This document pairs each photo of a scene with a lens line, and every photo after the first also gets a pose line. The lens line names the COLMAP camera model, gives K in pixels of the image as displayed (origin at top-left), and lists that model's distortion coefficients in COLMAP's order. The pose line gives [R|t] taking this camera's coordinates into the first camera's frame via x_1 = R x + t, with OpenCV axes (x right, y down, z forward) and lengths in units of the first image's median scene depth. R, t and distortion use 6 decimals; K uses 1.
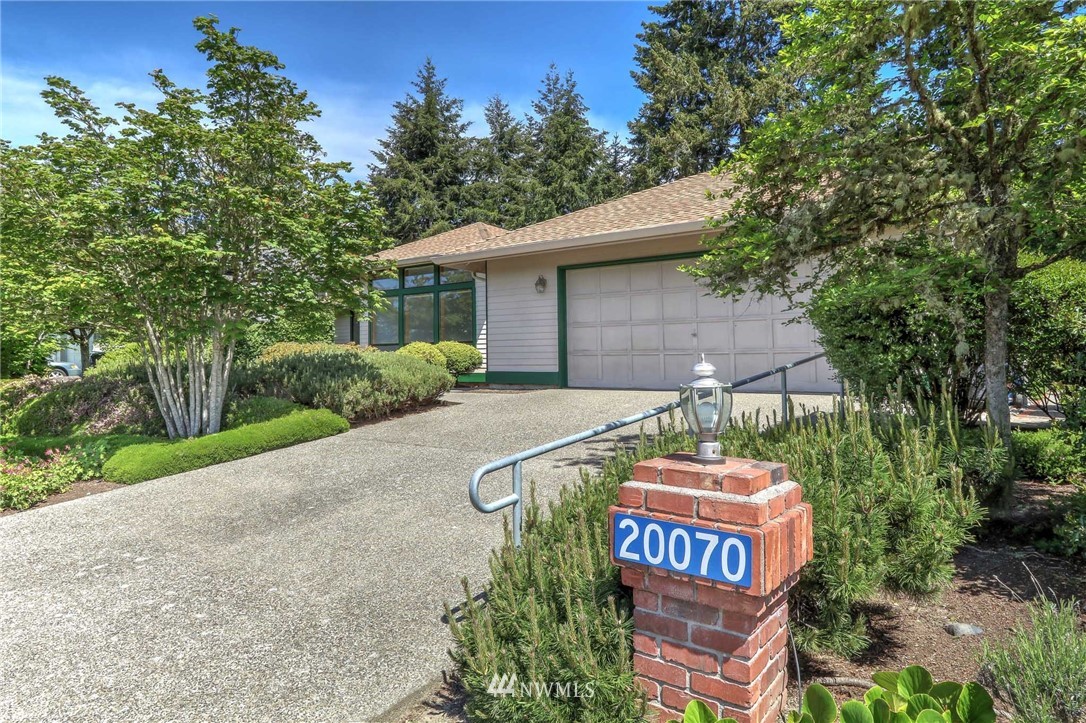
lens RADIAL K [[648.6, 0, 550.4], [0, 648.6, 366.0], [0, 0, 1]] dist [0.005265, 0.000282]
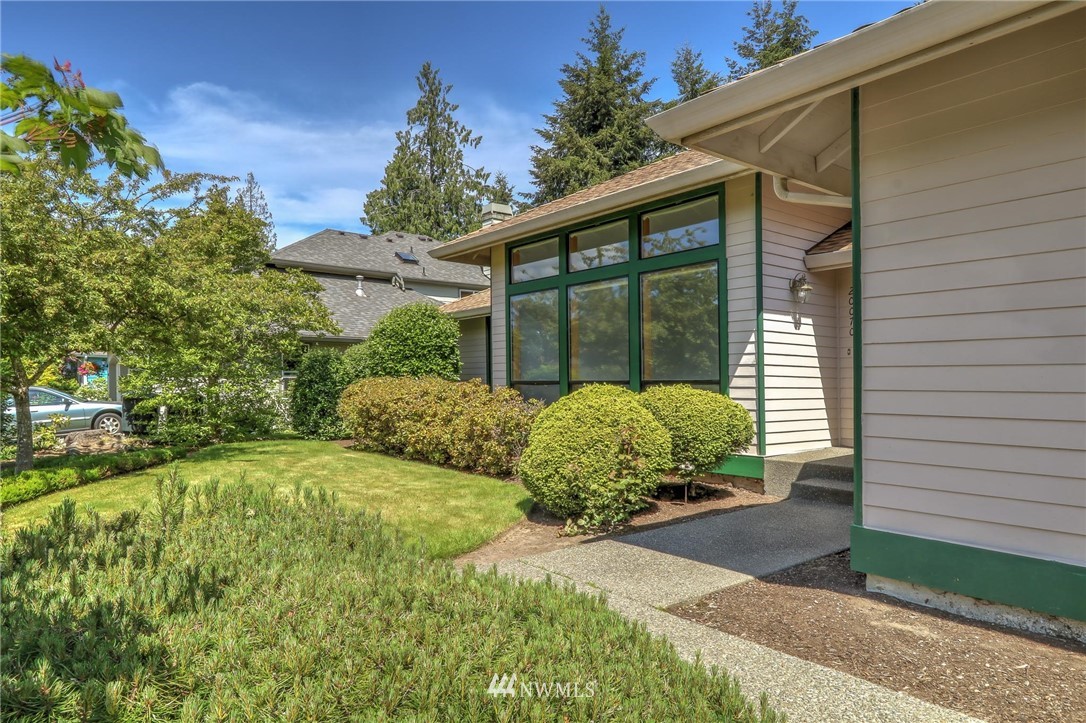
lens RADIAL K [[648.6, 0, 541.3], [0, 648.6, 368.2], [0, 0, 1]] dist [0.005265, 0.000282]
pose [[0.961139, -0.012816, -0.275767, -0.042216], [0.011183, 0.999909, -0.007491, -0.016503], [0.275838, 0.004116, 0.961195, 0.199844]]
